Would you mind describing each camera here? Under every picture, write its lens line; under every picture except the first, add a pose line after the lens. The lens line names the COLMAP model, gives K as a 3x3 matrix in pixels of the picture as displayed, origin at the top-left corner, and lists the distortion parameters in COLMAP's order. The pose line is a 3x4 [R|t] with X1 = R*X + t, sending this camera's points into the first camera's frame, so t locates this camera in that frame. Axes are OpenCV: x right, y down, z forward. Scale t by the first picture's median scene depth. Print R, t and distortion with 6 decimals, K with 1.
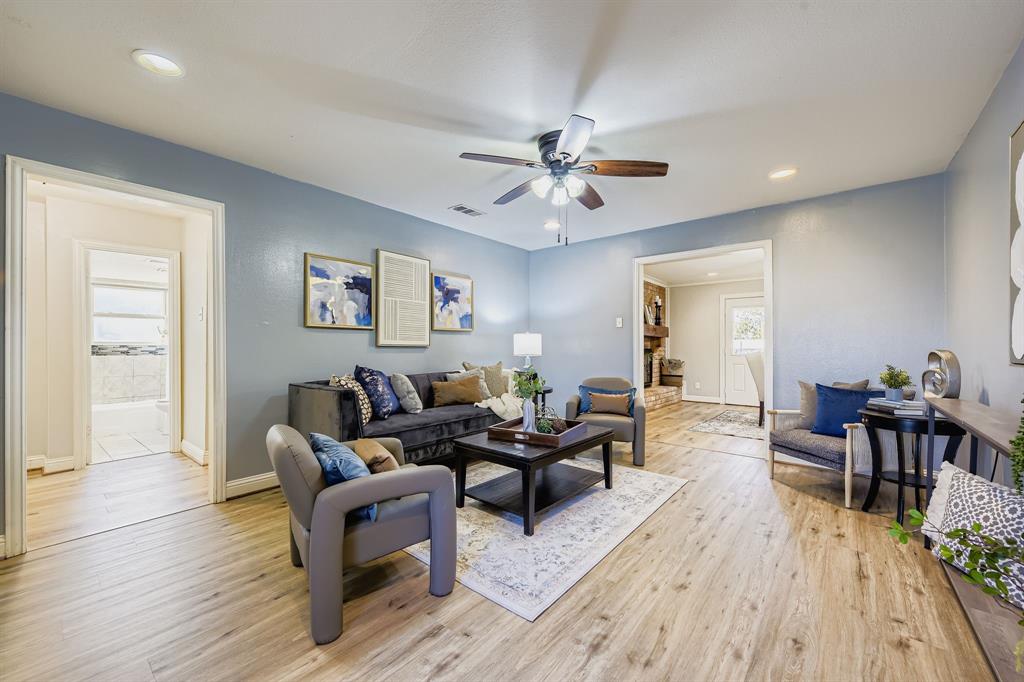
lens RADIAL K [[403.9, 0, 507.8], [0, 403.9, 348.6], [0, 0, 1]] dist [0.010751, -0.000143]
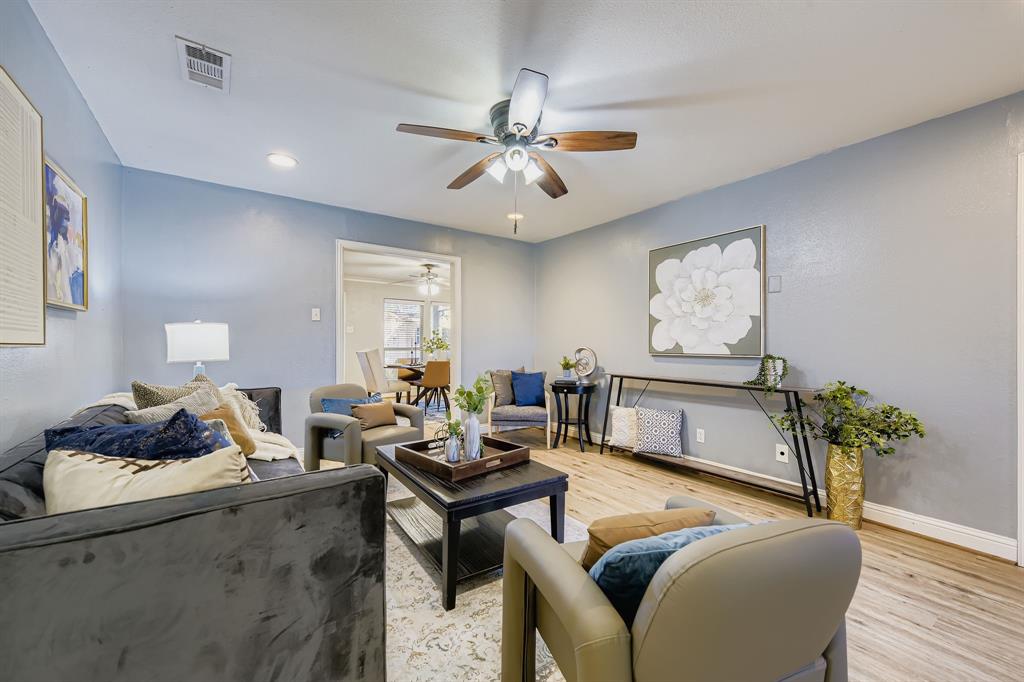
lens RADIAL K [[403.9, 0, 507.8], [0, 403.9, 348.6], [0, 0, 1]] dist [0.010751, -0.000143]
pose [[0.270119, -0.006507, 0.962805, -0.726277], [0.008060, 0.999957, 0.004497, 0.001780], [-0.962793, 0.006545, 0.270160, 0.791501]]
